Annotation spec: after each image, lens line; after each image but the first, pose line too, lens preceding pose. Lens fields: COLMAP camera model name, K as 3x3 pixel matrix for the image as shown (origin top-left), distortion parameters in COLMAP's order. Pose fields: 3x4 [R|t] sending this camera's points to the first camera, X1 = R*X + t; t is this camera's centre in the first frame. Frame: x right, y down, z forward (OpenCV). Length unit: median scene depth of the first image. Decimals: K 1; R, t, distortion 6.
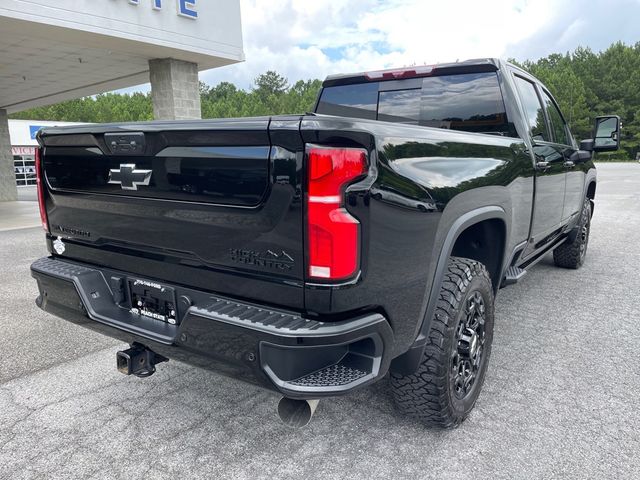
lens RADIAL K [[486.1, 0, 320.4], [0, 486.1, 247.4], [0, 0, 1]] dist [0.087393, -0.112427]
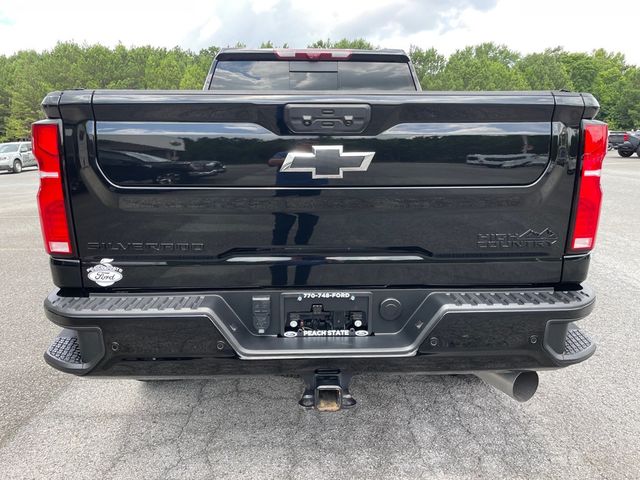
lens RADIAL K [[486.1, 0, 321.6], [0, 486.1, 245.1], [0, 0, 1]] dist [0.087393, -0.112427]
pose [[0.798613, -0.127865, 0.588106, -0.787396], [0.114905, 0.991590, 0.059555, -0.053810], [-0.590774, 0.020015, 0.806588, 0.345869]]
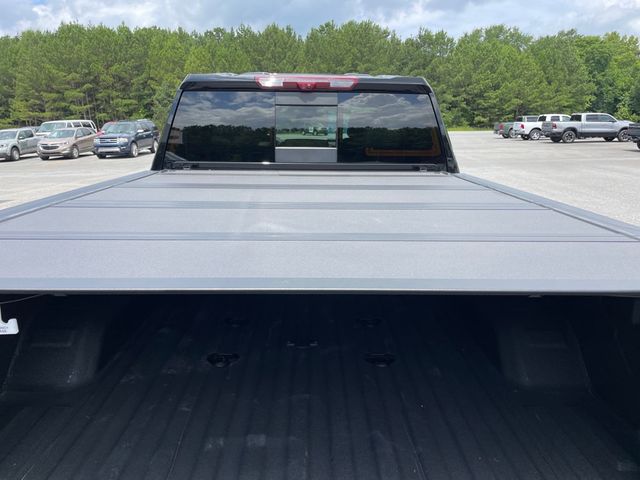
lens RADIAL K [[486.1, 0, 319.8], [0, 486.1, 239.5], [0, 0, 1]] dist [0.087393, -0.112427]
pose [[0.808223, -0.134254, 0.573369, -0.497972], [0.106317, 0.990932, 0.082161, -0.303009], [-0.579200, -0.005446, 0.815167, 0.635295]]
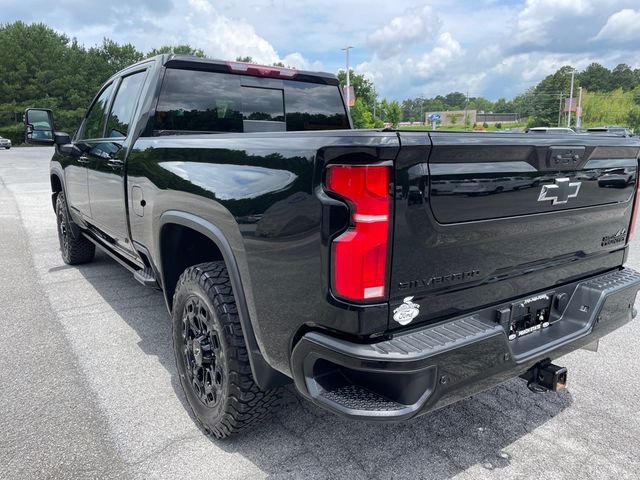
lens RADIAL K [[486.1, 0, 320.3], [0, 486.1, 242.0], [0, 0, 1]] dist [0.087393, -0.112427]
pose [[0.333289, -0.187239, 0.924045, -1.331868], [0.166905, 0.976320, 0.137632, -0.234334], [-0.927934, 0.108357, 0.356648, 0.999270]]
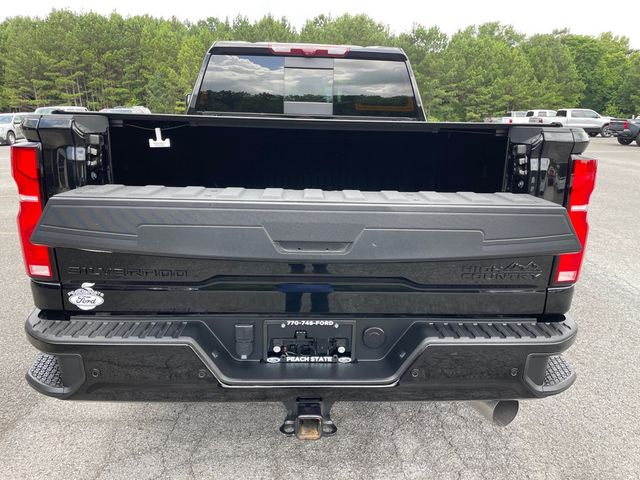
lens RADIAL K [[486.1, 0, 324.3], [0, 486.1, 245.2], [0, 0, 1]] dist [0.087393, -0.112427]
pose [[0.794746, -0.136649, 0.591359, -0.758788], [0.091410, 0.990161, 0.105953, -0.129069], [-0.600019, -0.030150, 0.799417, 0.339586]]
